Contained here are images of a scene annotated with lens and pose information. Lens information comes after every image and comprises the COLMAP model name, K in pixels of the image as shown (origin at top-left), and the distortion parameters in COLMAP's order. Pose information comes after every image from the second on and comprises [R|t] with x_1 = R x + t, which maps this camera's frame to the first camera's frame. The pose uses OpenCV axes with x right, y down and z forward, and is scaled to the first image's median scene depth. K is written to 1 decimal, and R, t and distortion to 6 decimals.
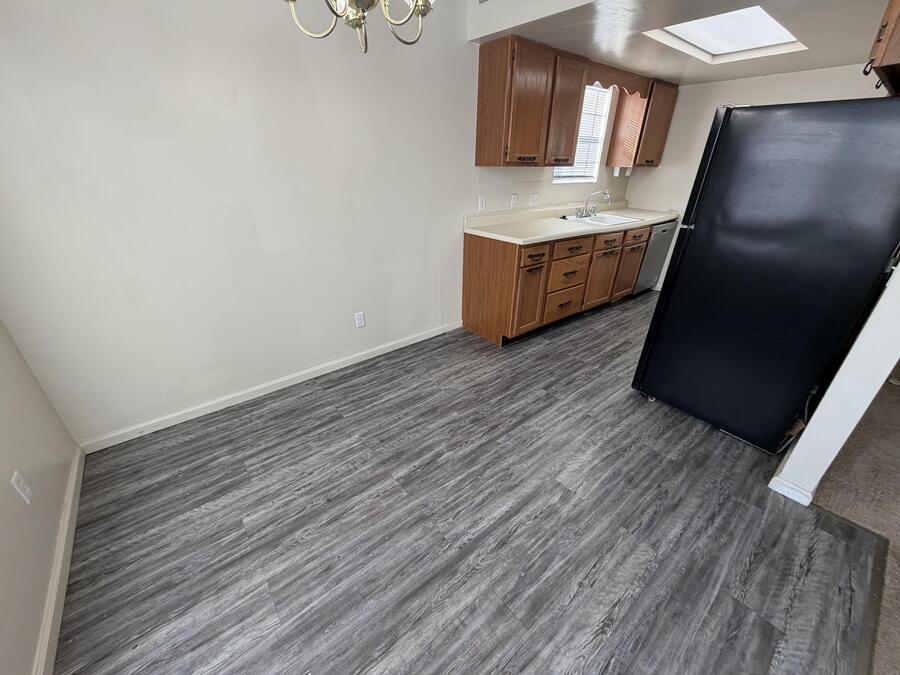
lens RADIAL K [[359.6, 0, 448.1], [0, 359.6, 337.3], [0, 0, 1]] dist [0.002267, 0.000623]
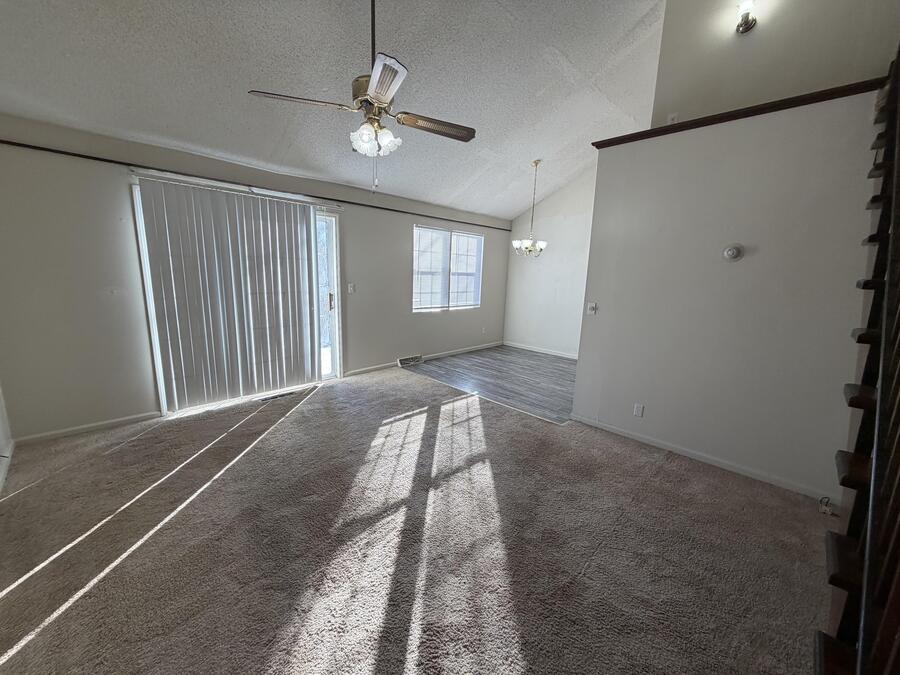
lens RADIAL K [[359.6, 0, 448.1], [0, 359.6, 337.3], [0, 0, 1]] dist [0.002267, 0.000623]
pose [[0.120989, 0.183843, -0.975481, 2.871153], [-0.460546, 0.880930, 0.108902, 0.121018], [0.879351, 0.436078, 0.191251, -0.313891]]
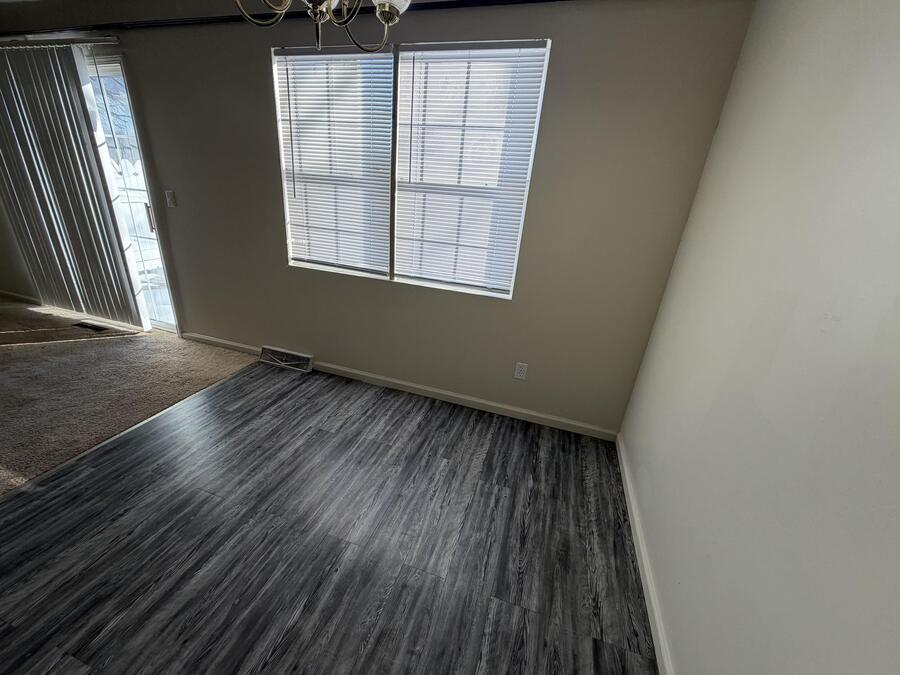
lens RADIAL K [[359.6, 0, 448.1], [0, 359.6, 337.3], [0, 0, 1]] dist [0.002267, 0.000623]
pose [[-0.832989, 0.142629, -0.534590, 0.047173], [-0.307570, 0.683791, 0.661688, -0.571698], [0.459923, 0.715603, -0.525722, 1.212791]]
